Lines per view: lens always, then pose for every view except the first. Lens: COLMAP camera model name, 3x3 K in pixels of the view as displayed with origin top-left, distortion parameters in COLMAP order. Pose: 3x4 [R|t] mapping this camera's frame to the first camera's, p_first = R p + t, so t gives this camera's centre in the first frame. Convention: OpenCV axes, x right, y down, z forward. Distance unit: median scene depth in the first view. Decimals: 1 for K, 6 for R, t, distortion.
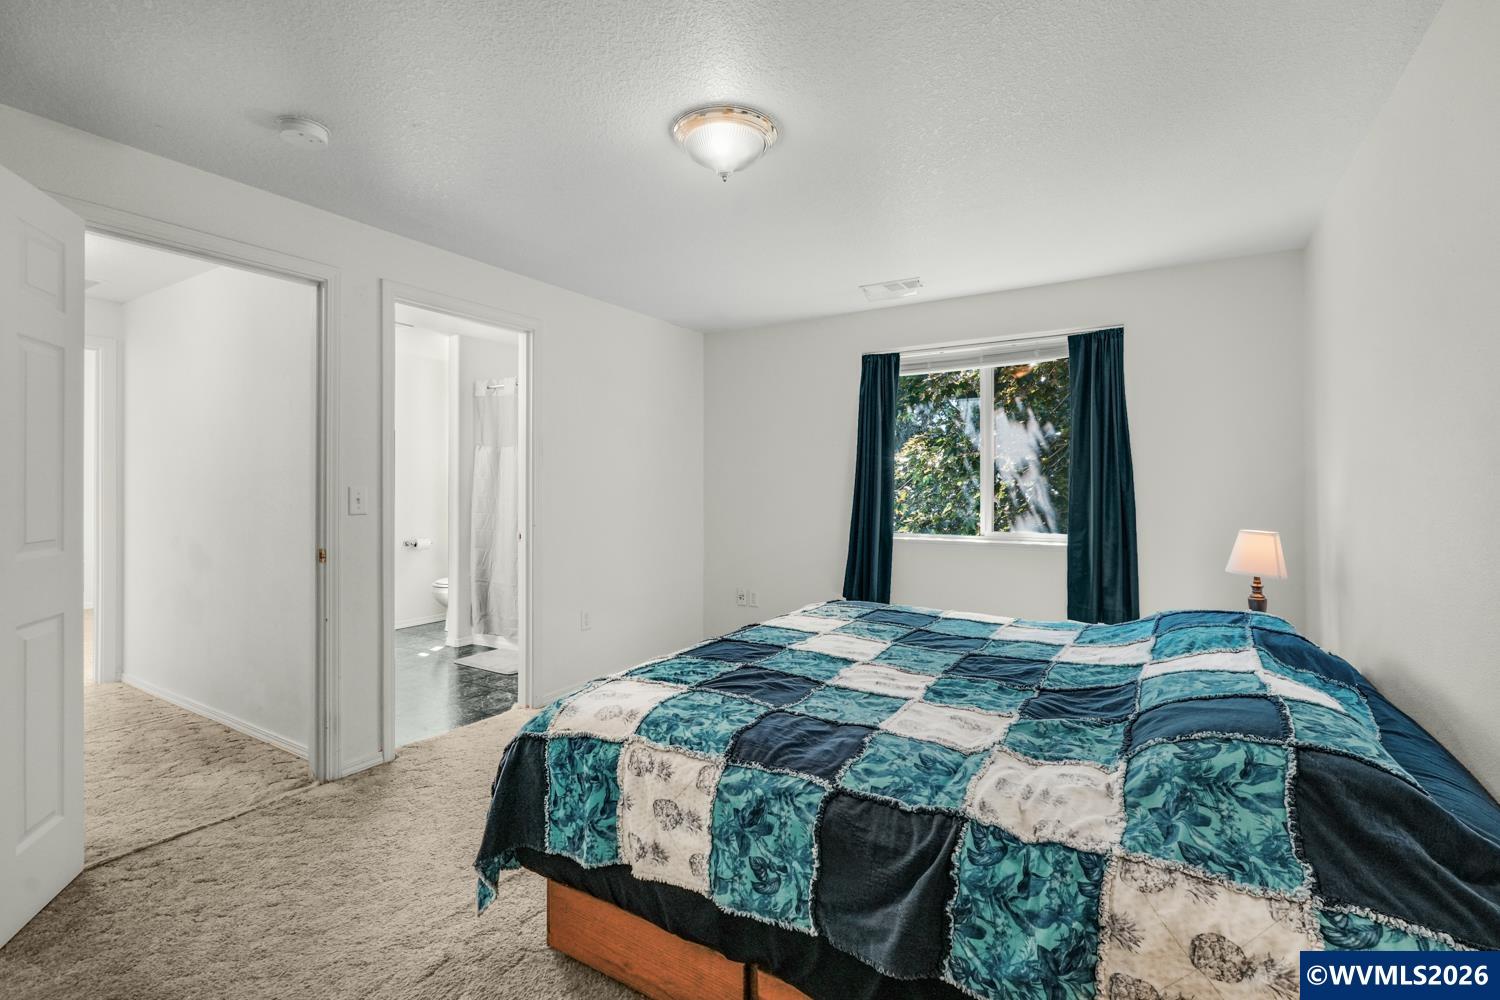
lens RADIAL K [[680.9, 0, 749.3], [0, 680.9, 483.7], [0, 0, 1]] dist [0.000597, 0.000033]
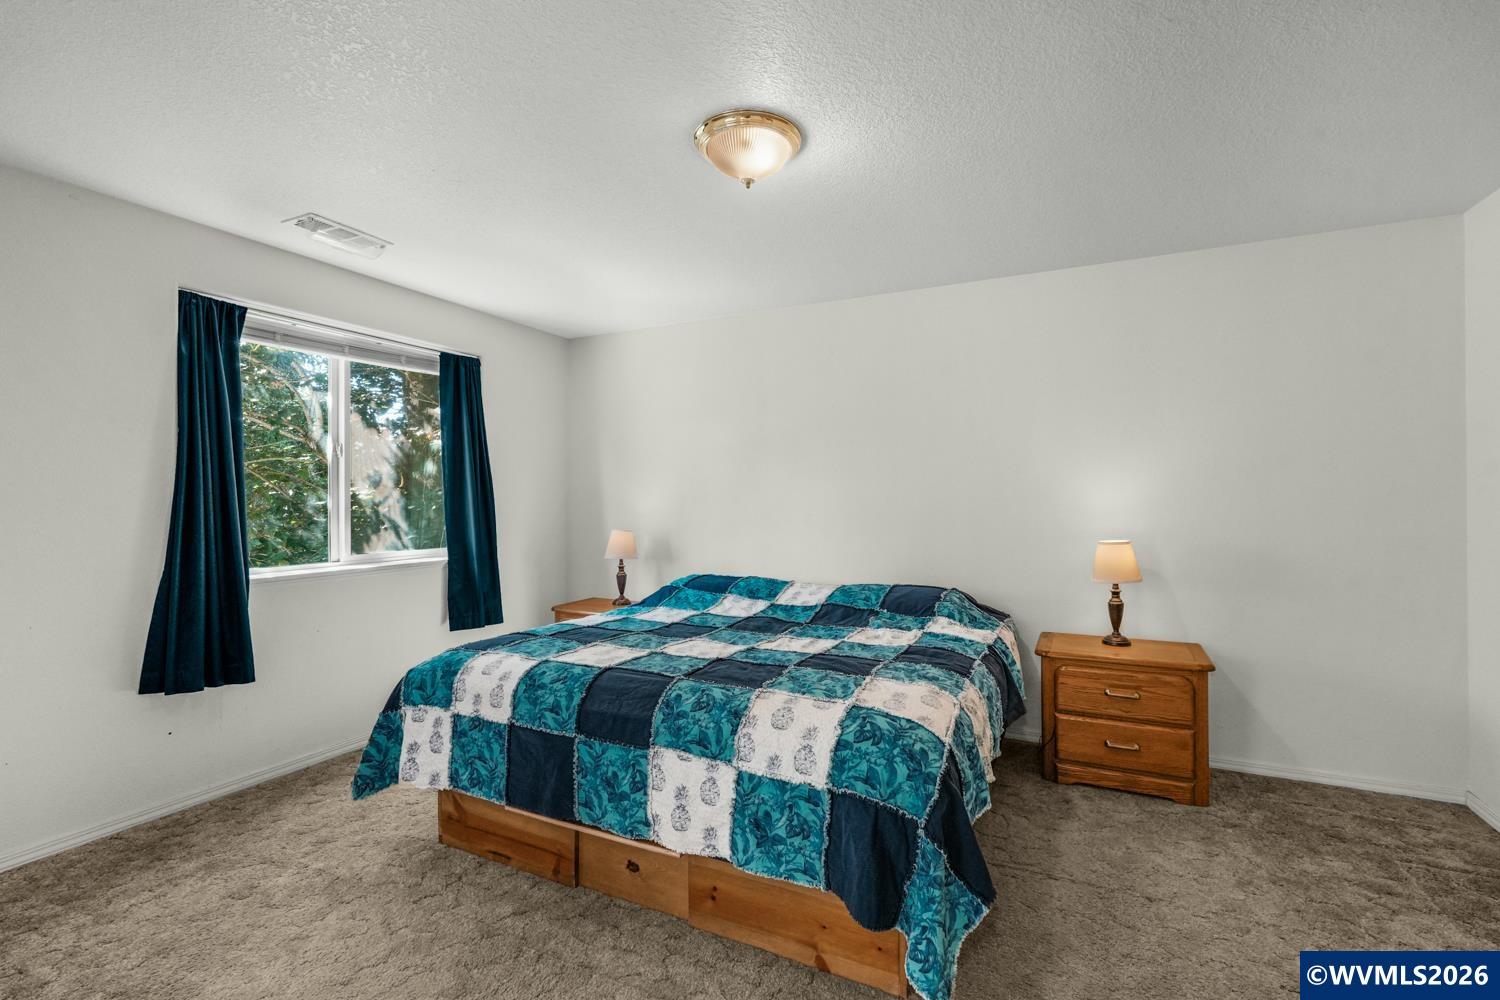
lens RADIAL K [[659.1, 0, 750.0], [0, 659.1, 500.0], [0, 0, 1]] dist [0.000579, 0.000845]
pose [[-0.076964, -0.008452, 0.996998, -0.521951], [0.003029, 0.999957, 0.008711, -0.004186], [-0.997029, 0.003690, -0.076935, 0.588332]]
